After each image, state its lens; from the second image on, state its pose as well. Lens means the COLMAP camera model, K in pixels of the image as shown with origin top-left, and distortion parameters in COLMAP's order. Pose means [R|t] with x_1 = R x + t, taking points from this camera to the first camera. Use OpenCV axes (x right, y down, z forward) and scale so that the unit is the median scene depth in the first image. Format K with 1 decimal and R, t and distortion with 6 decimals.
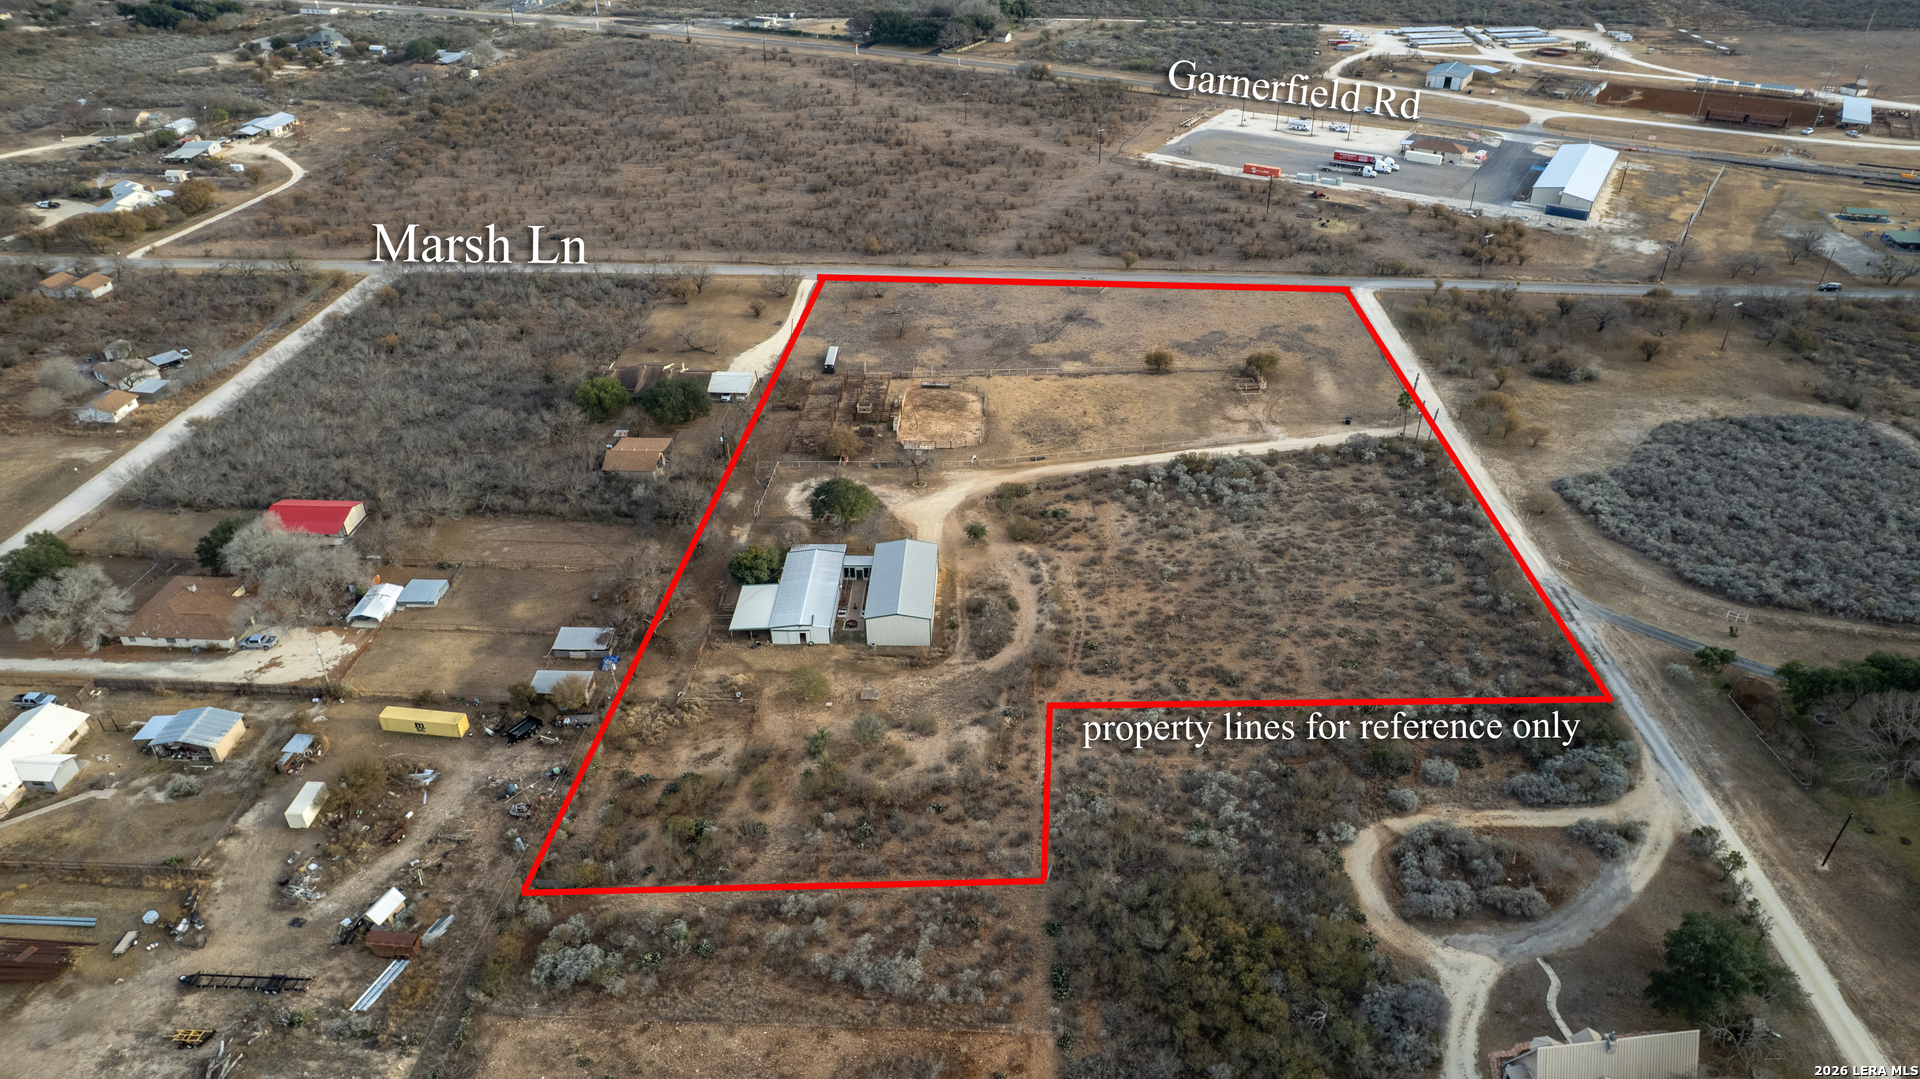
lens RADIAL K [[1231.3, 0, 960.0], [0, 1231.3, 539.5], [0, 0, 1]] dist [-0.068132, 0.053931]
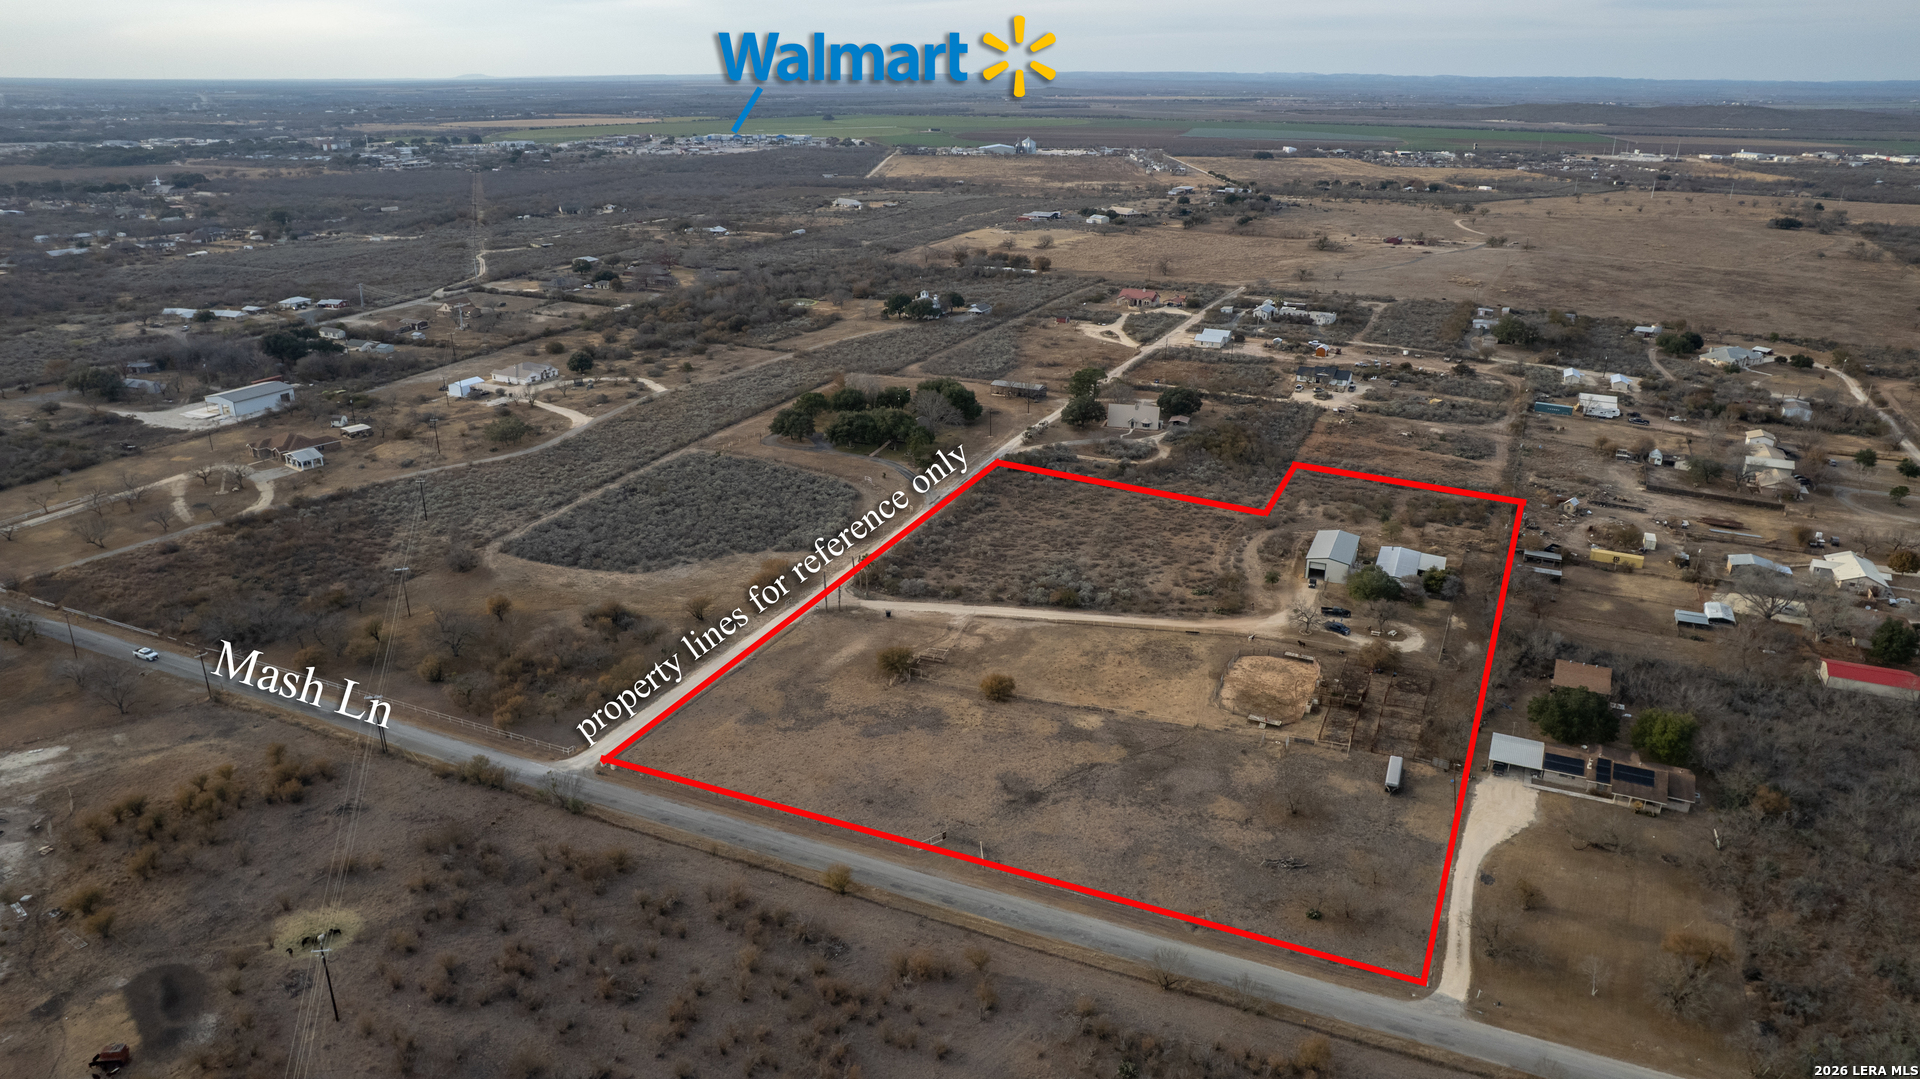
lens RADIAL K [[1266.1, 0, 960.0], [0, 1266.1, 539.5], [0, 0, 1]] dist [-0.045848, 0.000965]
pose [[-0.933187, -0.123944, 0.337343, -0.133457], [0.192205, 0.621018, 0.759864, -1.186800], [-0.303676, 0.773934, -0.555704, 1.893560]]
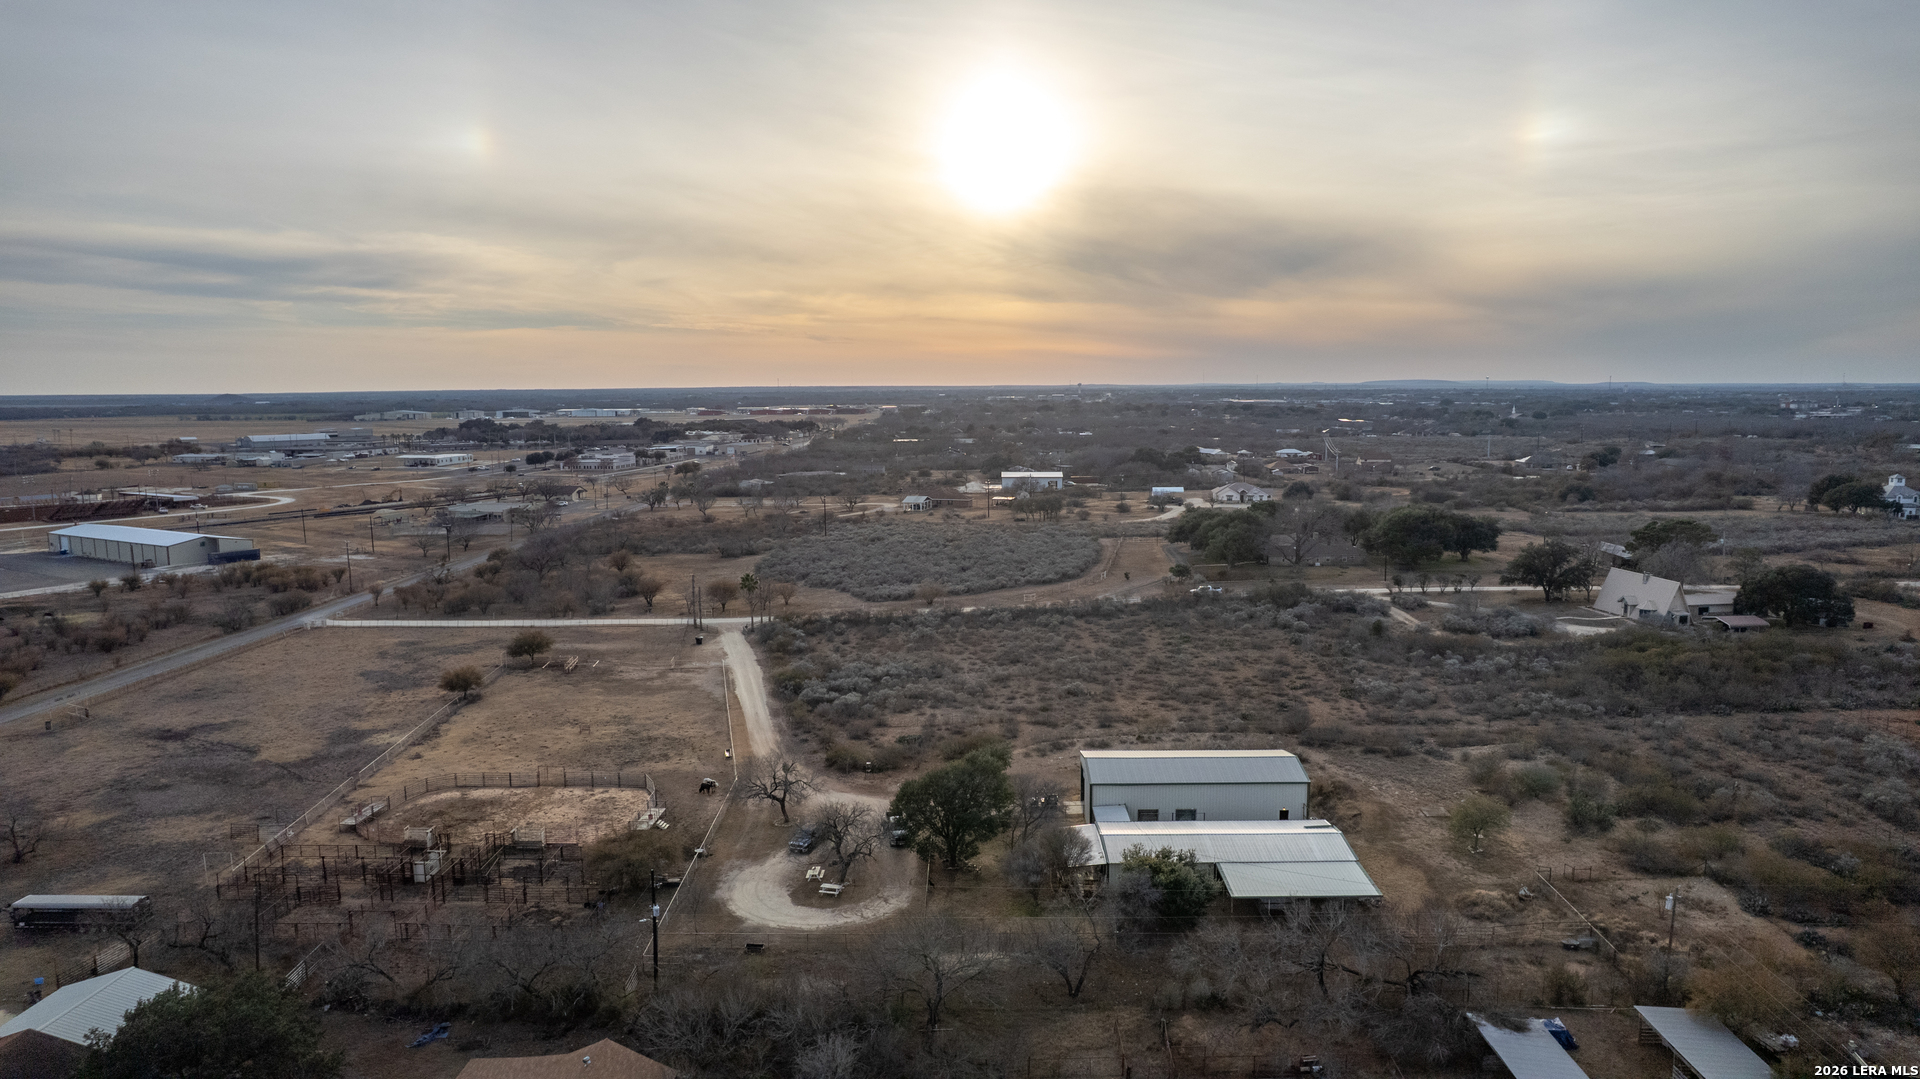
lens RADIAL K [[1231.3, 0, 960.0], [0, 1231.3, 539.5], [0, 0, 1]] dist [-0.068132, 0.053931]
pose [[-0.025802, -0.120361, 0.992395, -0.617191], [0.537772, 0.835173, 0.115274, -0.189333], [-0.842695, 0.536656, 0.043178, 0.951923]]
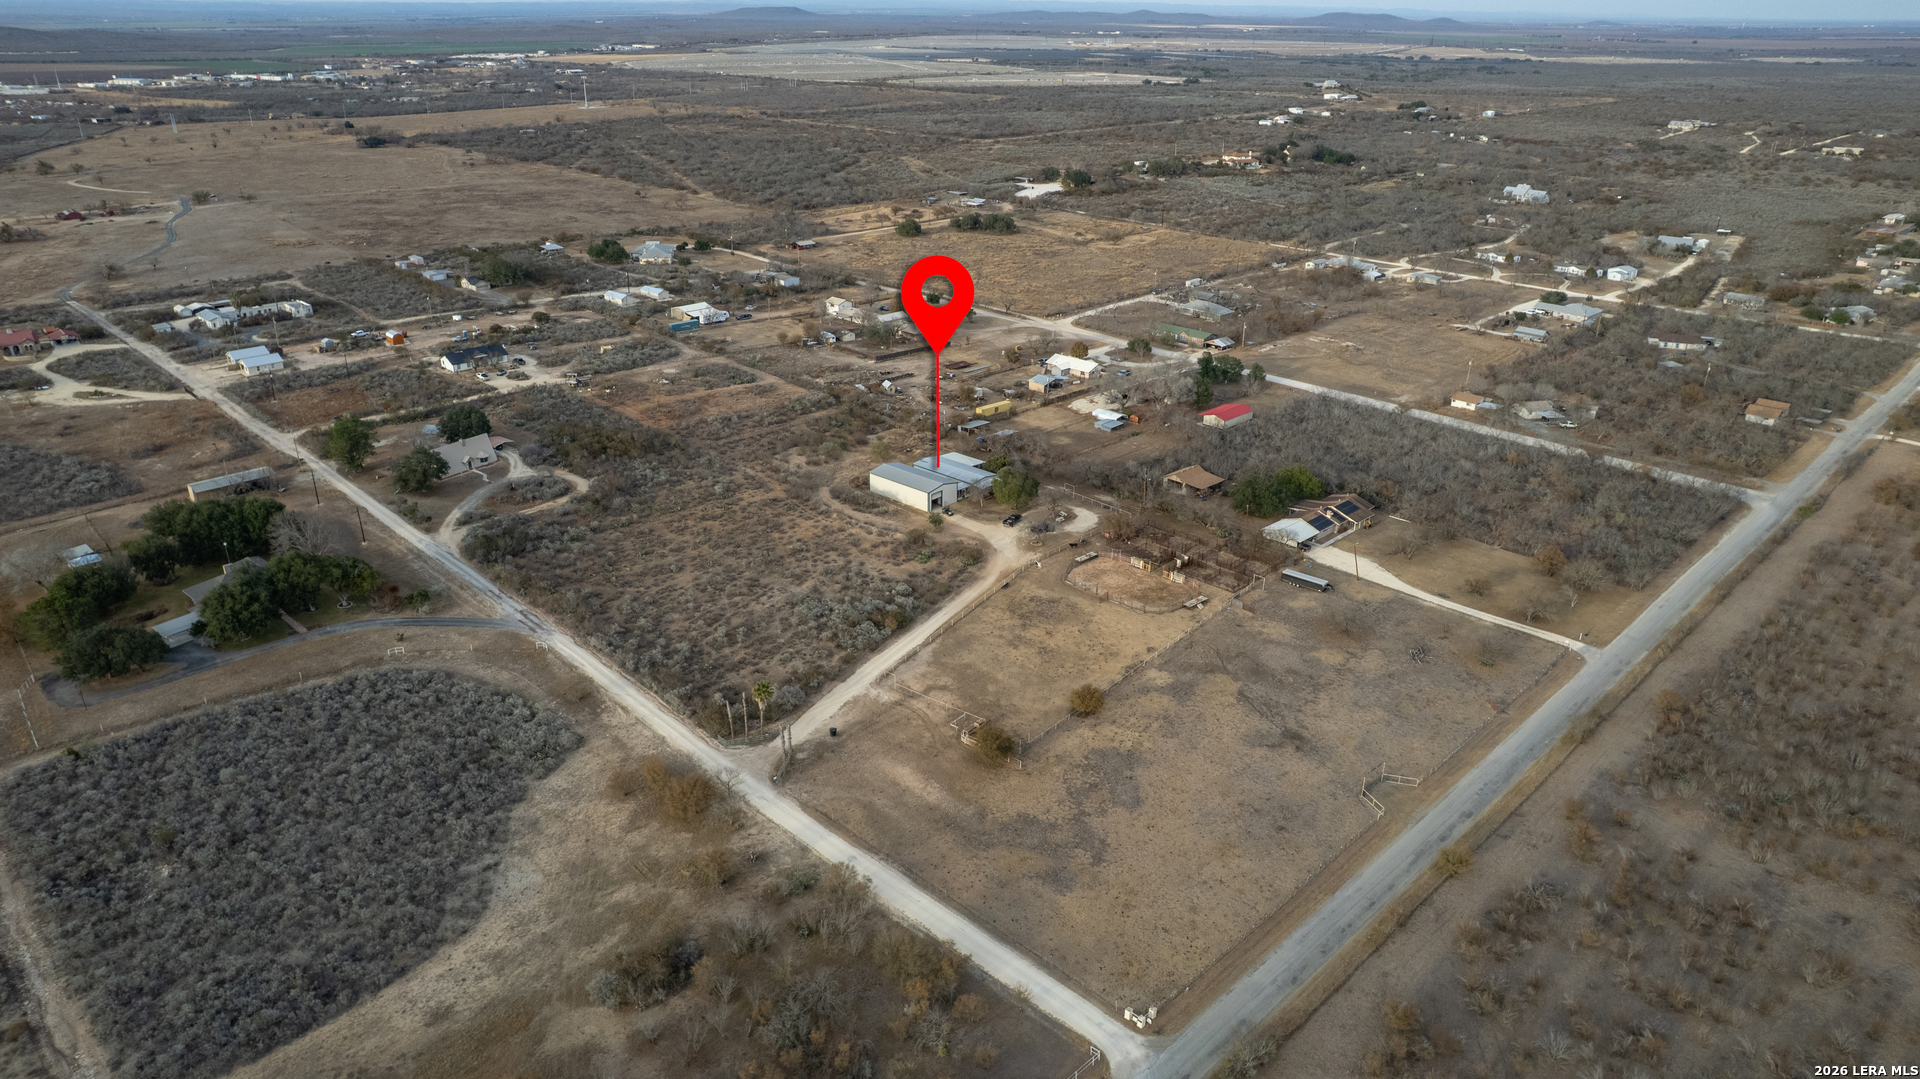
lens RADIAL K [[1266.1, 0, 960.0], [0, 1266.1, 539.5], [0, 0, 1]] dist [-0.045848, 0.000965]
pose [[-0.661645, 0.298896, -0.687668, 0.989977], [-0.400513, 0.634440, 0.661117, -0.952501], [0.633889, 0.712844, -0.300063, 1.489416]]
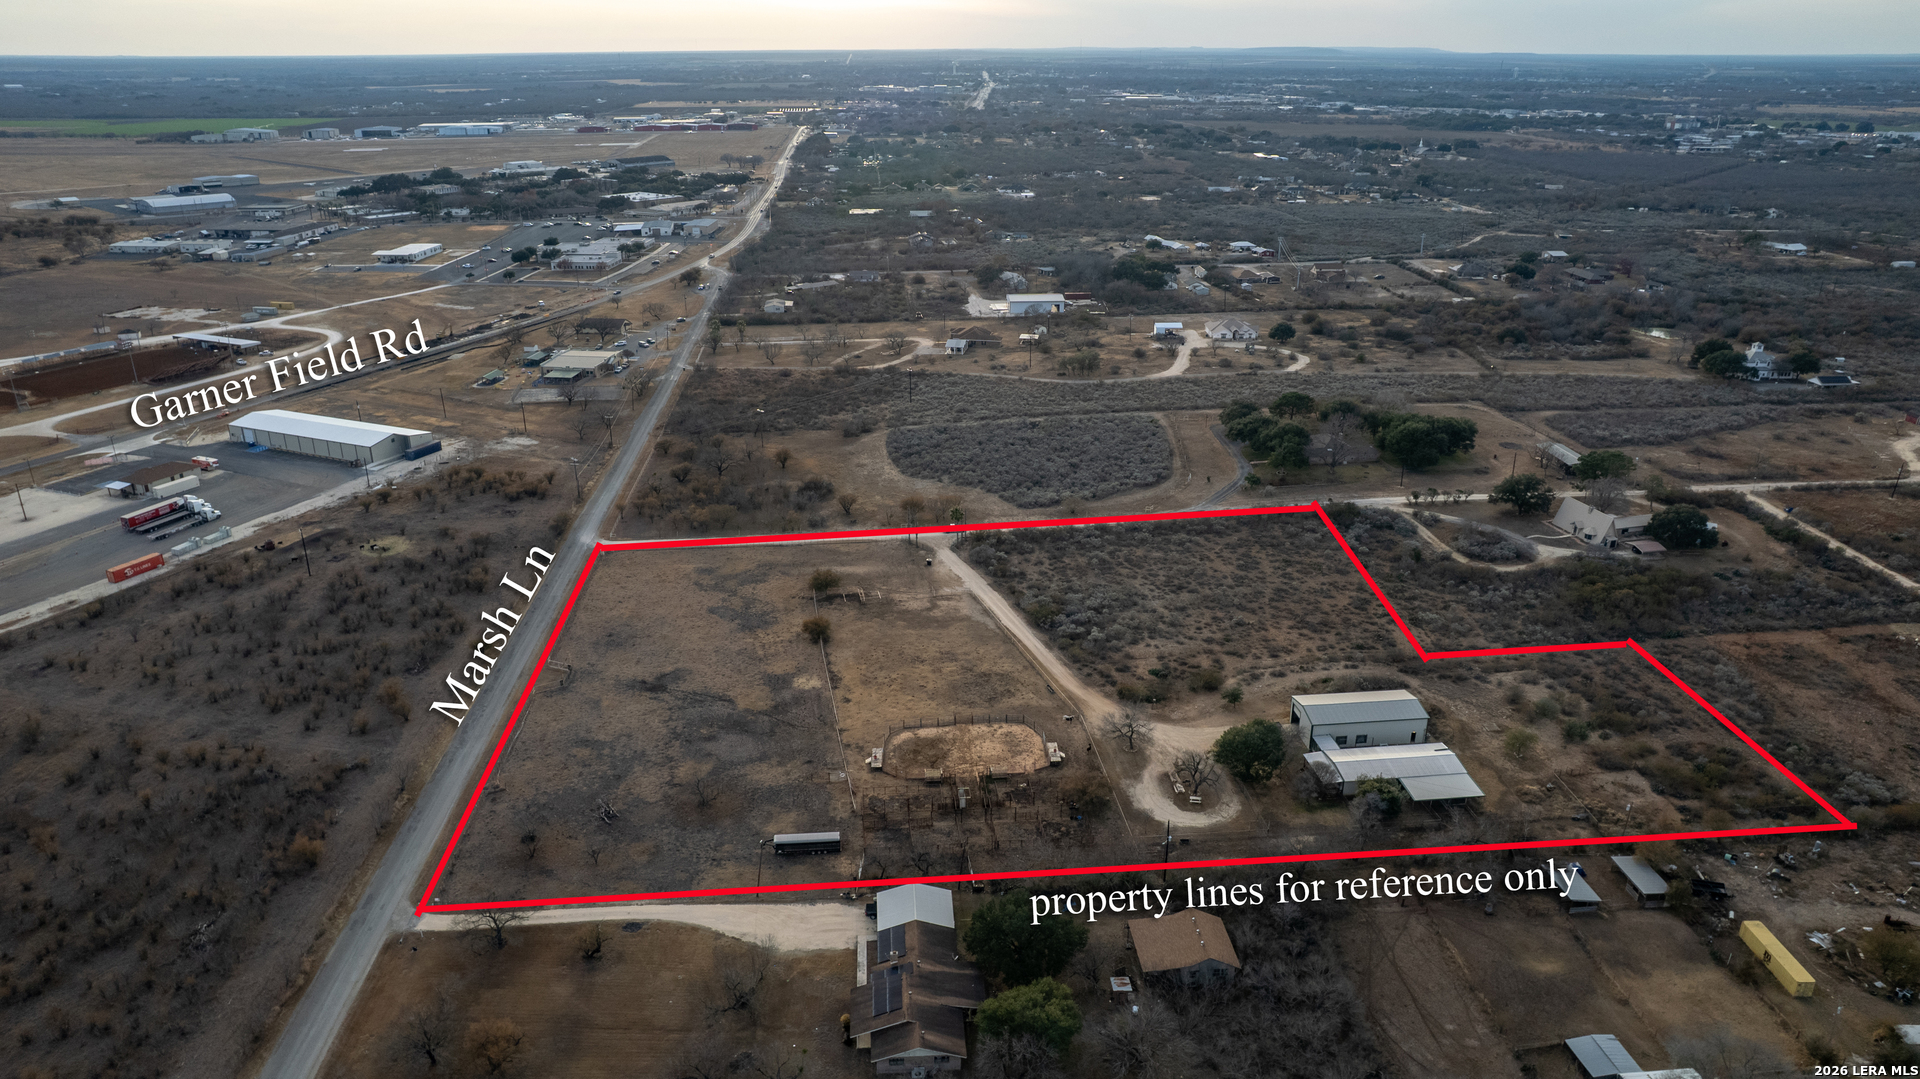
lens RADIAL K [[1284.8, 0, 960.0], [0, 1284.8, 539.5], [0, 0, 1]] dist [-0.048506, 0.000863]
pose [[-0.138267, -0.355209, 0.924505, -0.950102], [0.527733, 0.763487, 0.372270, -0.660316], [-0.838081, 0.539365, 0.081891, 1.061222]]
